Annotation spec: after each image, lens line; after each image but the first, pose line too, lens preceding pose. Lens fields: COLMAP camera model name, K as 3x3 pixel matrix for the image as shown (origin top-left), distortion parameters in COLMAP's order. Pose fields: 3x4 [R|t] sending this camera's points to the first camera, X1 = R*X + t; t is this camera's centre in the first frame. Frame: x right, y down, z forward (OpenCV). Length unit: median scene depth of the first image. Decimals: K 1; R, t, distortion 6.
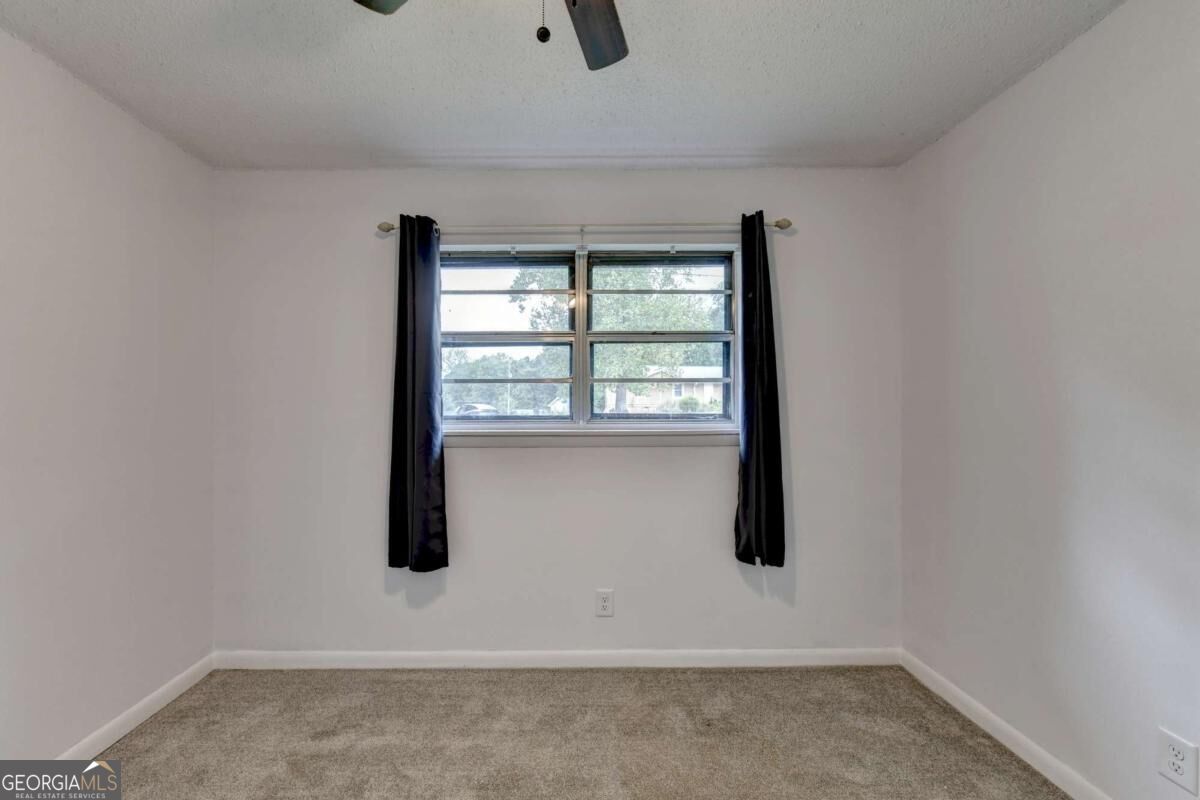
lens RADIAL K [[505.7, 0, 597.9], [0, 505.7, 404.9], [0, 0, 1]] dist [-0.005544, -0.000431]
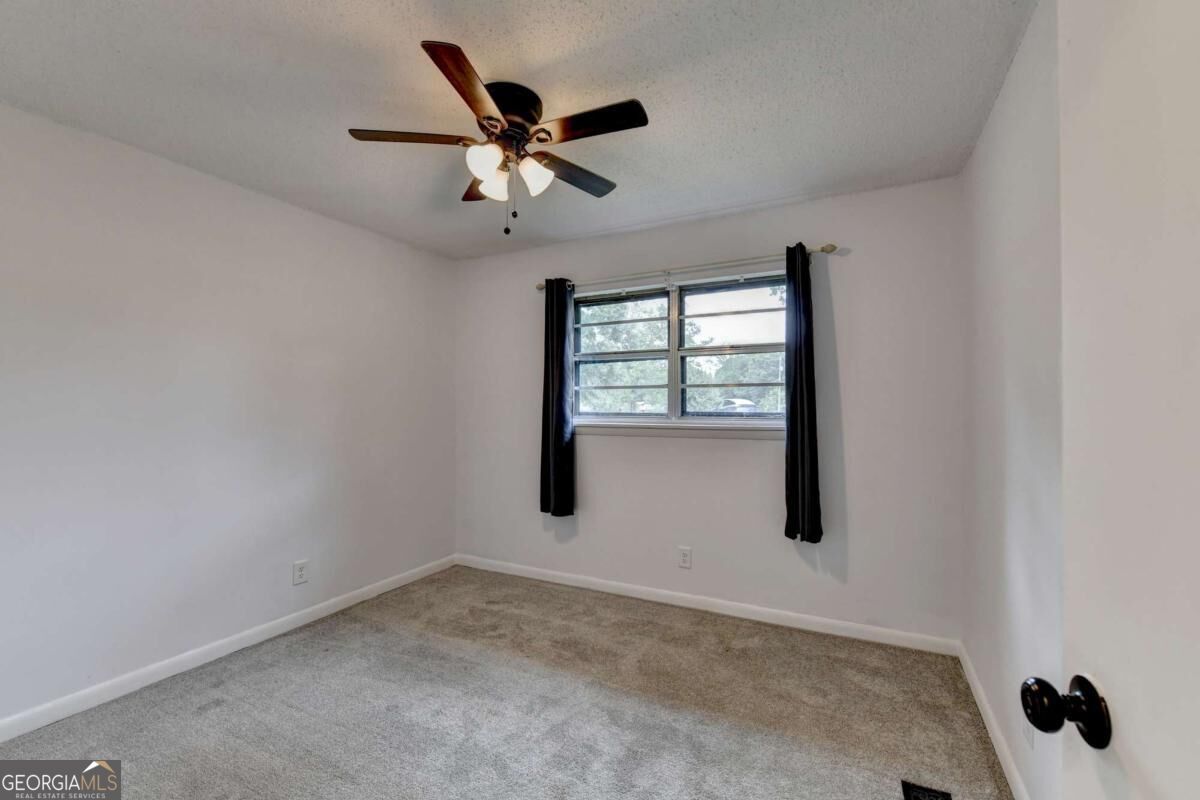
lens RADIAL K [[508.9, 0, 623.9], [0, 508.9, 403.0], [0, 0, 1]] dist [-0.004622, -0.000974]
pose [[0.896658, 0.001170, -0.442723, 0.473395], [0.001129, 0.999987, 0.004927, -0.013004], [0.442723, -0.004918, 0.896645, -0.252757]]
